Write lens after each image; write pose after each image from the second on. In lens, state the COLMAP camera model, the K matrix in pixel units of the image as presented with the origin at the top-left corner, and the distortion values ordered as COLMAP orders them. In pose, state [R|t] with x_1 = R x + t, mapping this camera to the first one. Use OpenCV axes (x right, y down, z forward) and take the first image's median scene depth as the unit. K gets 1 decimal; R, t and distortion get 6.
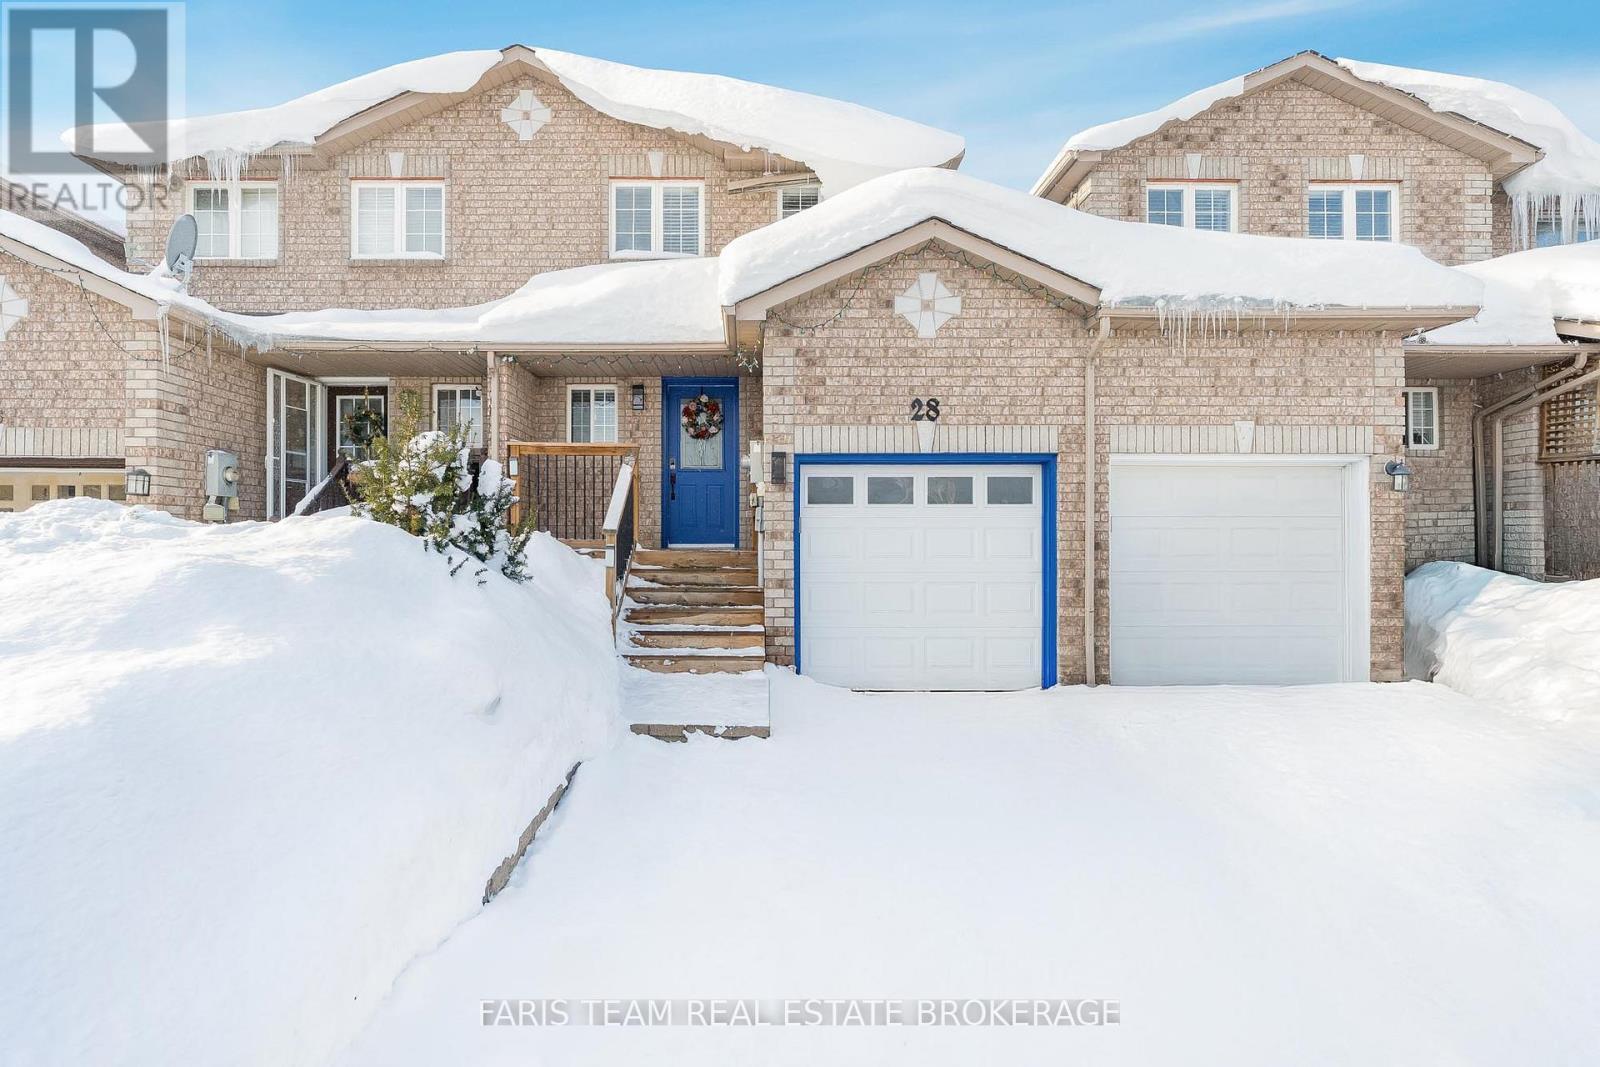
lens RADIAL K [[617.5, 0, 743.3], [0, 617.5, 534.3], [0, 0, 1]] dist [-0.009500, 0.004600]
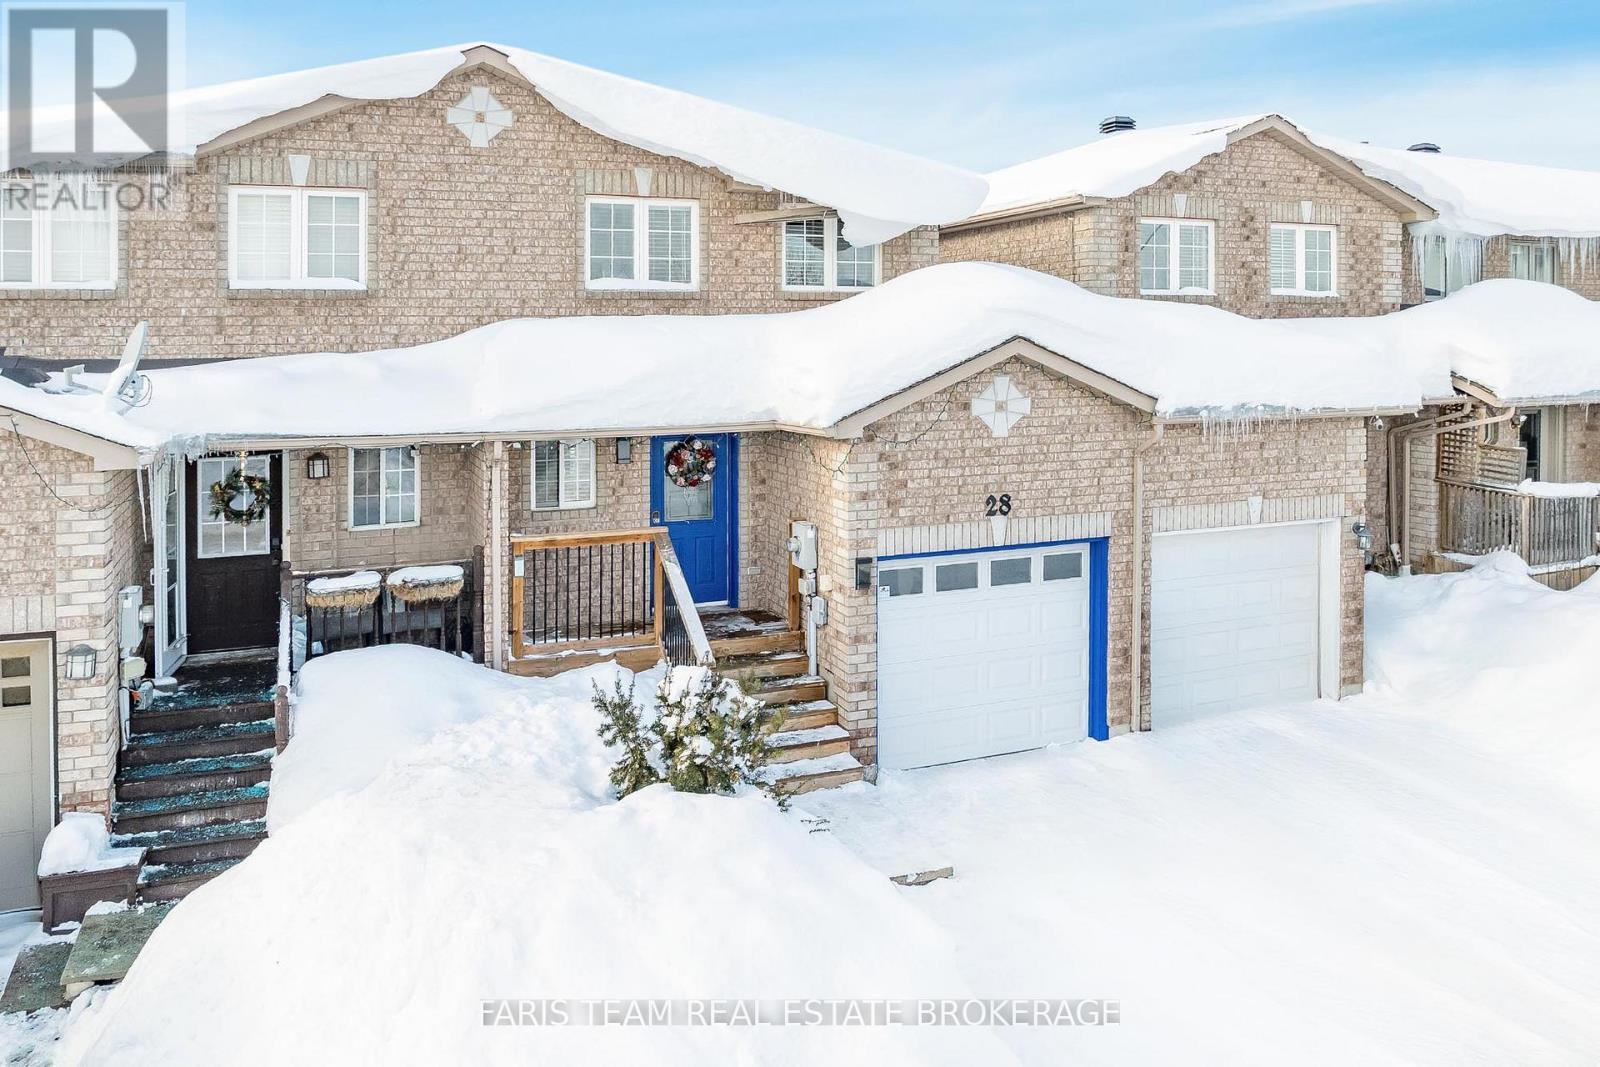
lens RADIAL K [[772.4, 0, 821.6], [0, 772.4, 554.4], [0, 0, 1]] dist [-0.009764, -0.001114]
pose [[0.963953, -0.071531, 0.256278, -0.285175], [0.056854, 0.996314, 0.064239, -0.198519], [-0.259929, -0.047353, 0.964466, -0.136413]]
